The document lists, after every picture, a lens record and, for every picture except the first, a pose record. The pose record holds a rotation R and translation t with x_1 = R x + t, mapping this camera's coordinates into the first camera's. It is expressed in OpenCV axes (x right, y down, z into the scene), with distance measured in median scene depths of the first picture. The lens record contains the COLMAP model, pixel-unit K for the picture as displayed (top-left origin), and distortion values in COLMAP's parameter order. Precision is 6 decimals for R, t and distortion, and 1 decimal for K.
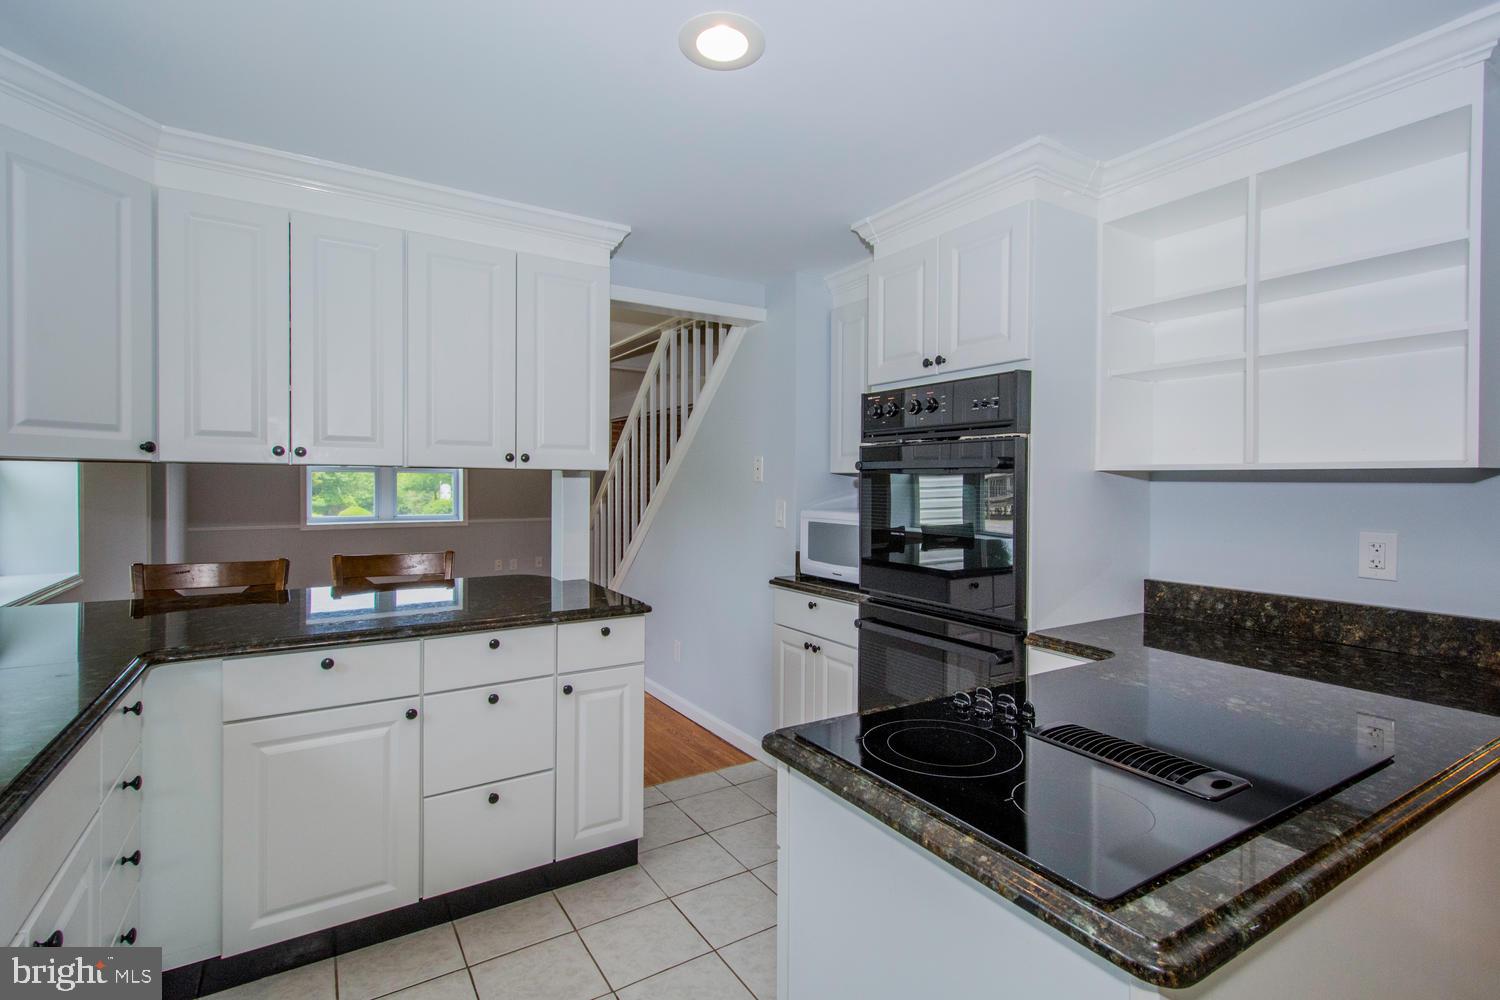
lens RADIAL K [[711.6, 0, 760.7], [0, 711.6, 495.8], [0, 0, 1]] dist [0.005655, 0.000321]
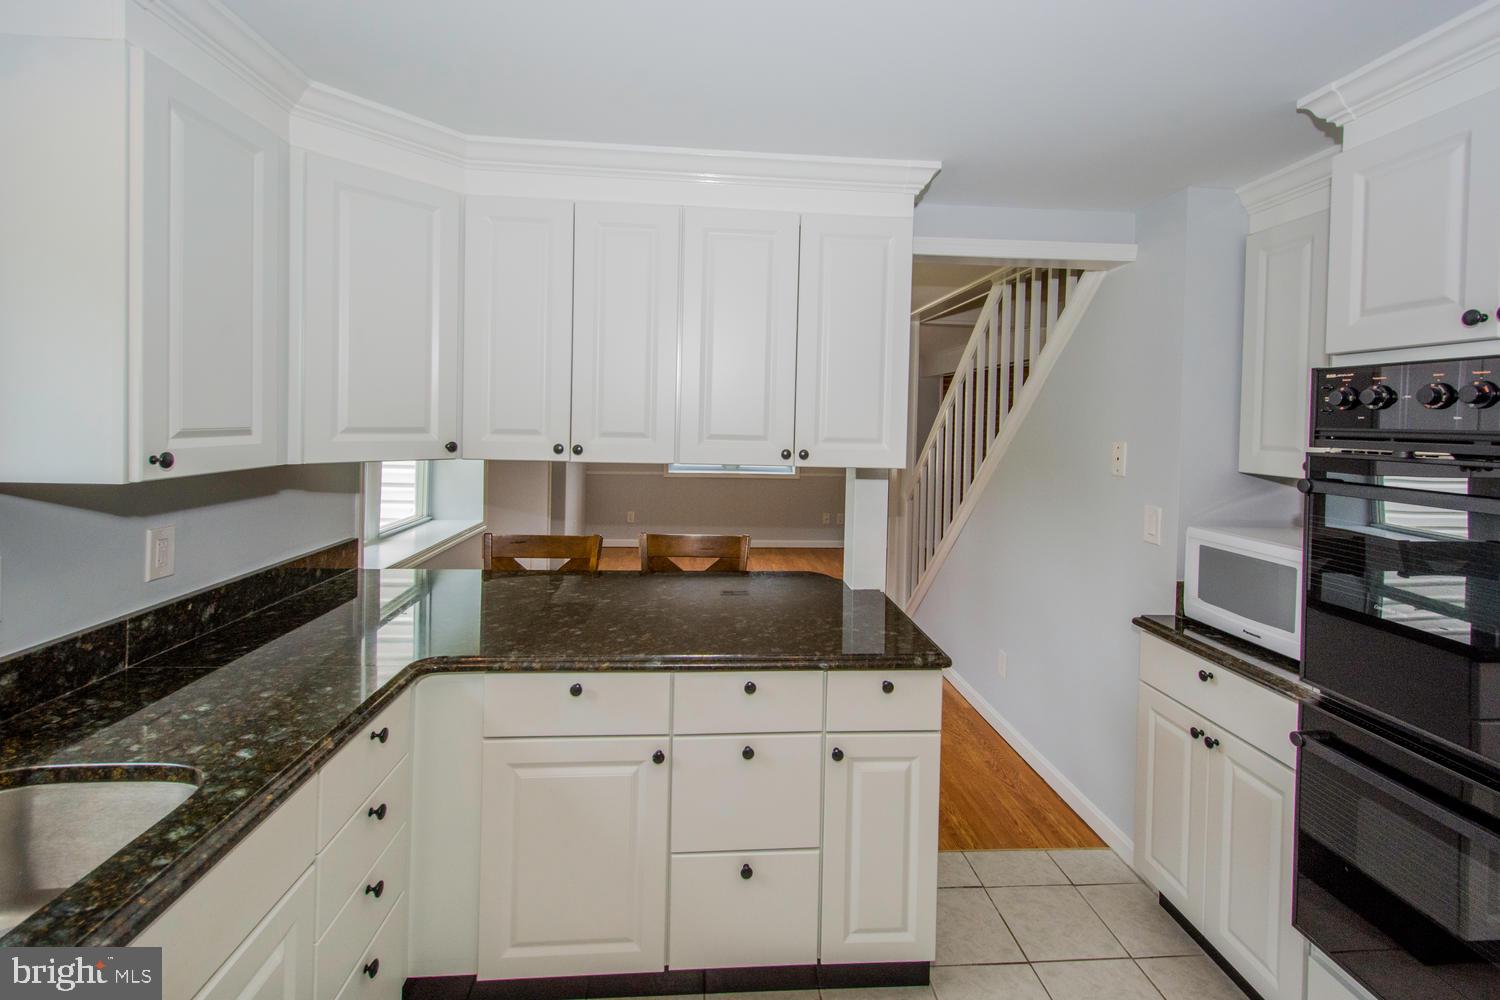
lens RADIAL K [[716.4, 0, 729.6], [0, 716.4, 434.4], [0, 0, 1]] dist [0.015359, -0.000835]
pose [[0.876934, 0.021647, -0.480123, 0.000186], [-0.029132, 0.999542, -0.008145, -0.065417], [0.479727, 0.021129, 0.877163, 0.202667]]
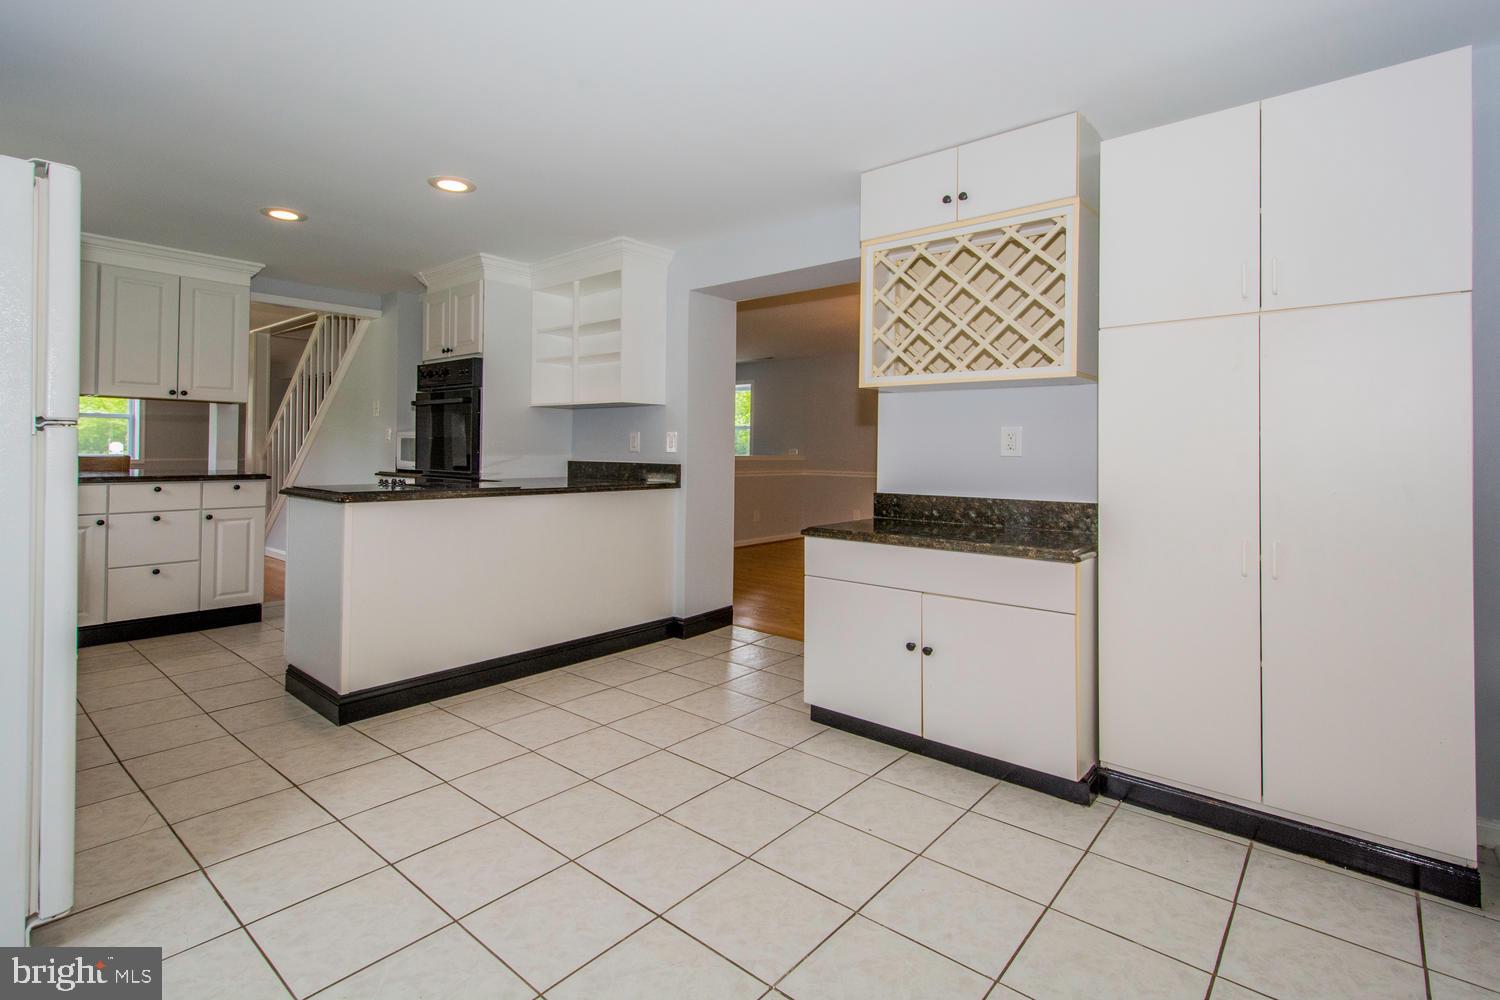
lens RADIAL K [[711.6, 0, 827.8], [0, 711.6, 441.5], [0, 0, 1]] dist [0.005655, 0.000321]
pose [[0.924141, 0.003358, 0.382037, 0.437197], [0.013764, 0.999020, -0.042076, 0.154013], [-0.381804, 0.044143, 0.923189, -1.158462]]
